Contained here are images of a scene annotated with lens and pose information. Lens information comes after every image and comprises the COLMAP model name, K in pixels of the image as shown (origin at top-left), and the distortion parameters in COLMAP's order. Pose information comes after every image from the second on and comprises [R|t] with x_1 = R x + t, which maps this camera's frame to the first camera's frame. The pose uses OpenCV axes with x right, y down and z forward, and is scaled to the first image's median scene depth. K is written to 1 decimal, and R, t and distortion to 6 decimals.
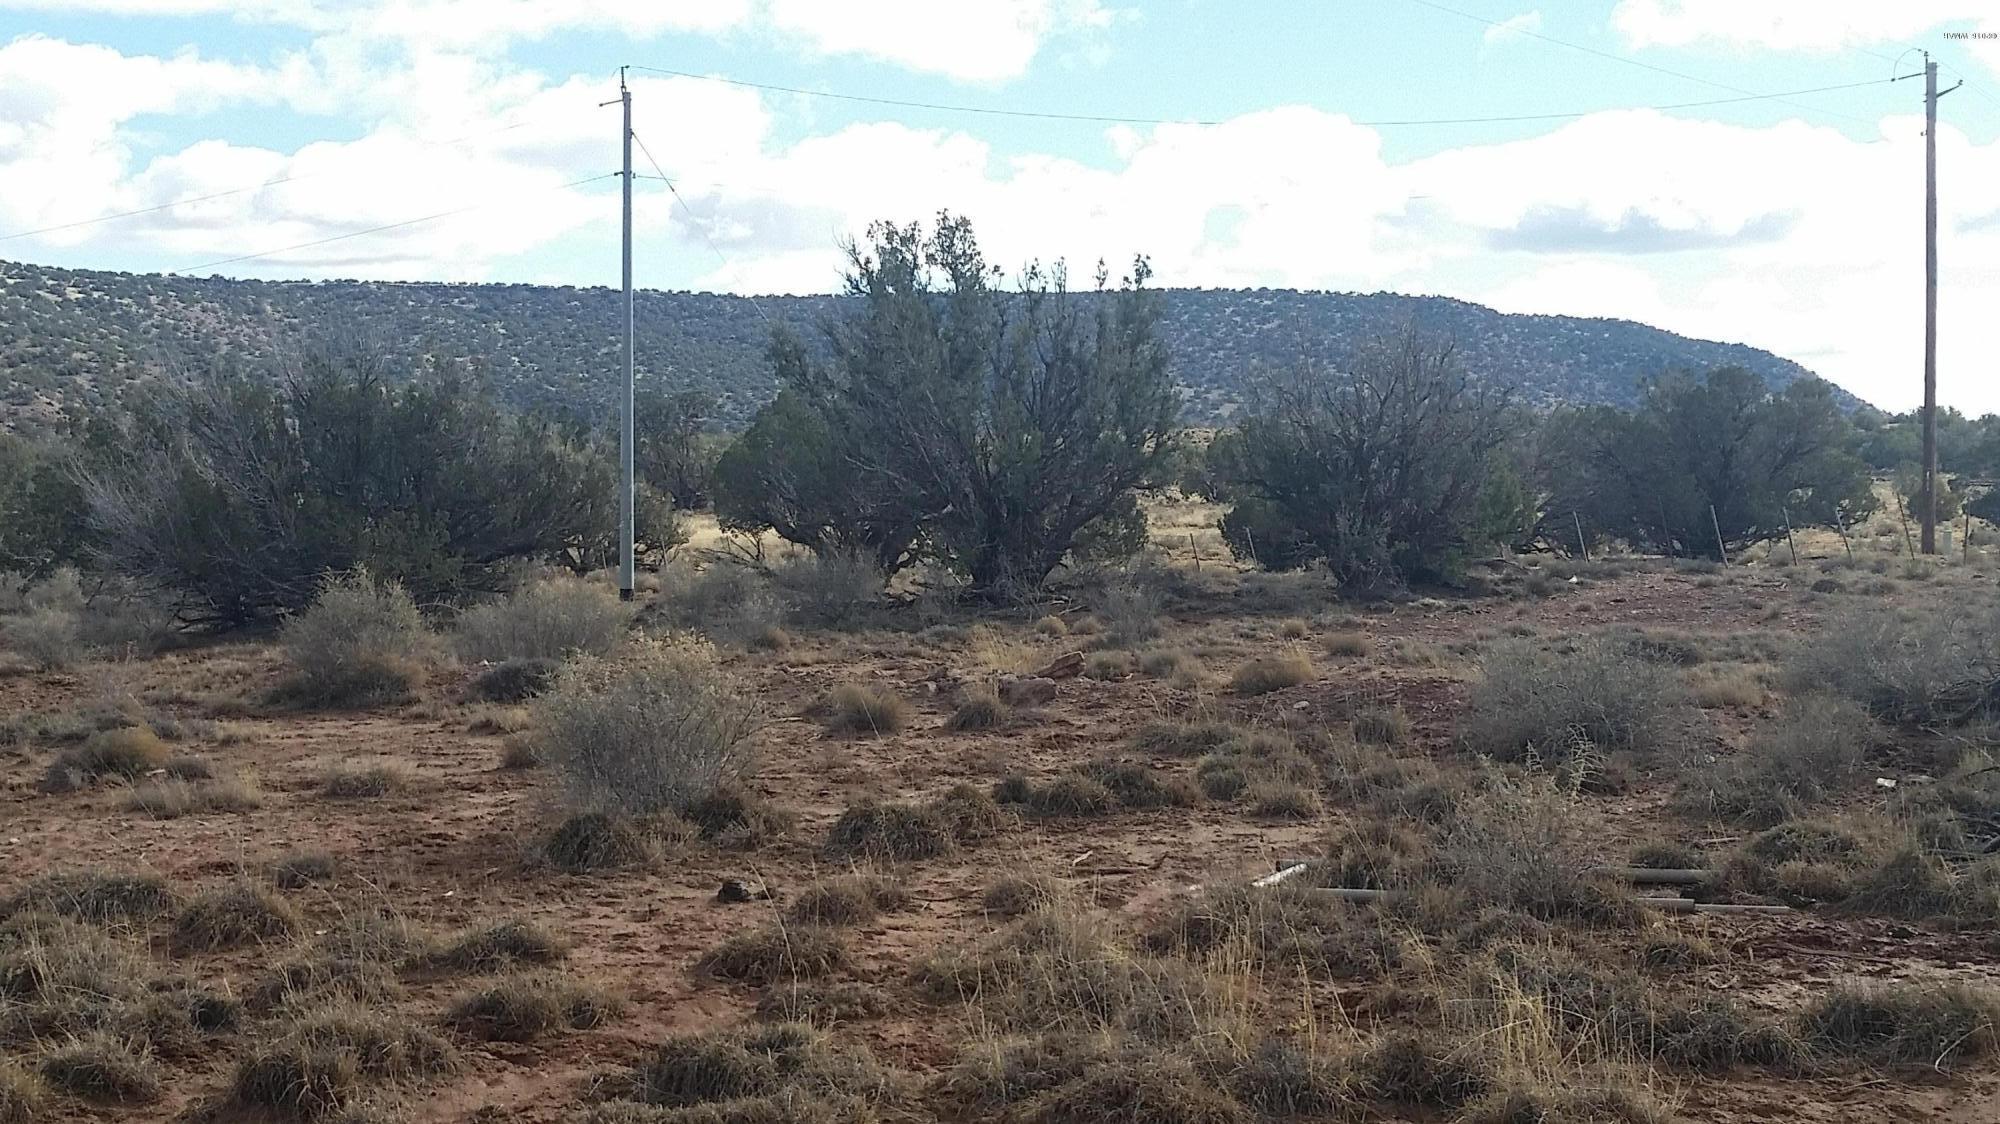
lens RADIAL K [[1779.3, 0, 999.3], [0, 1779.3, 558.4], [0, 0, 1]] dist [0.124827, -0.249461]
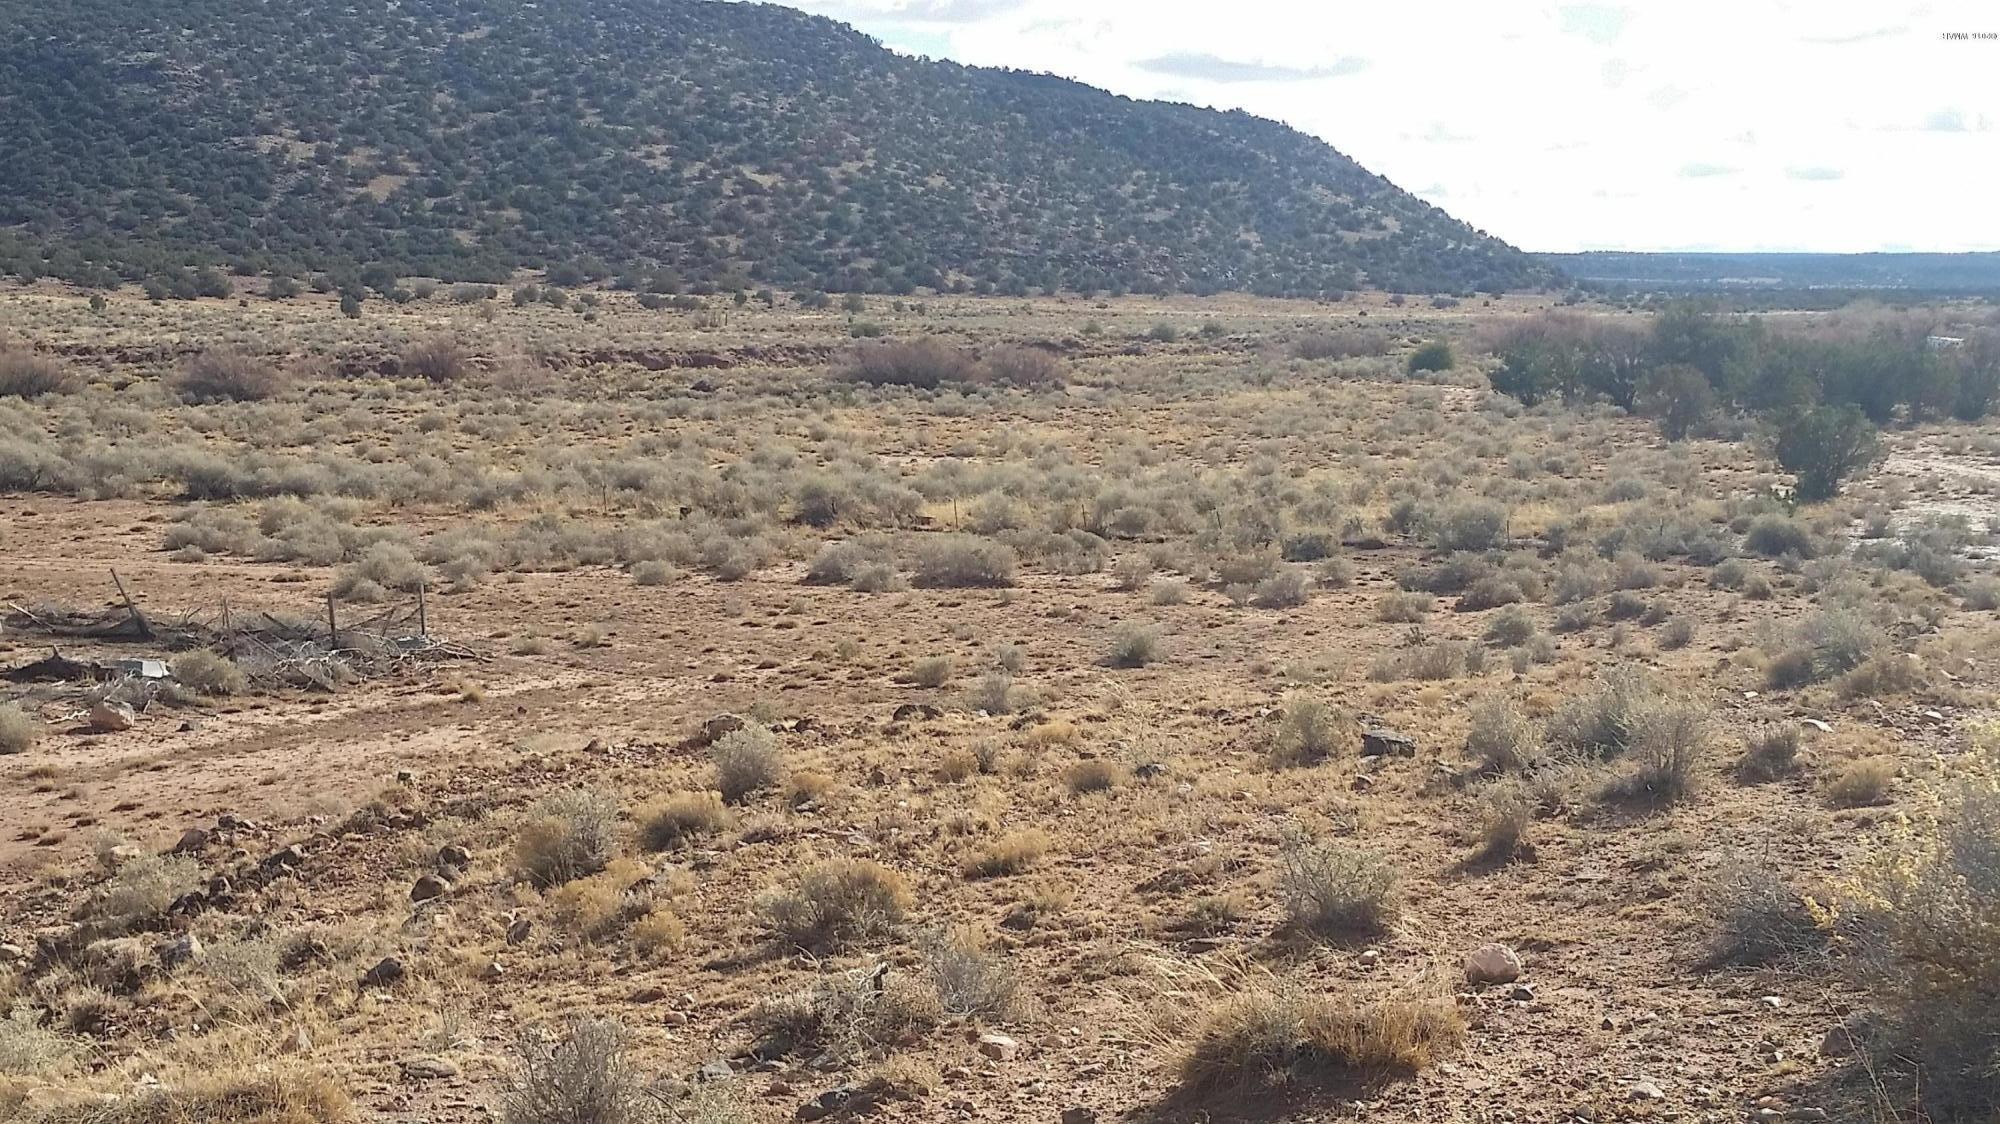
lens RADIAL K [[1779.3, 0, 997.9], [0, 1779.3, 562.2], [0, 0, 1]] dist [0.124827, -0.249461]
pose [[0.920181, -0.055501, 0.387540, 0.082121], [0.015965, 0.994396, 0.104504, -0.028586], [-0.391169, -0.089976, 0.915910, 0.451831]]
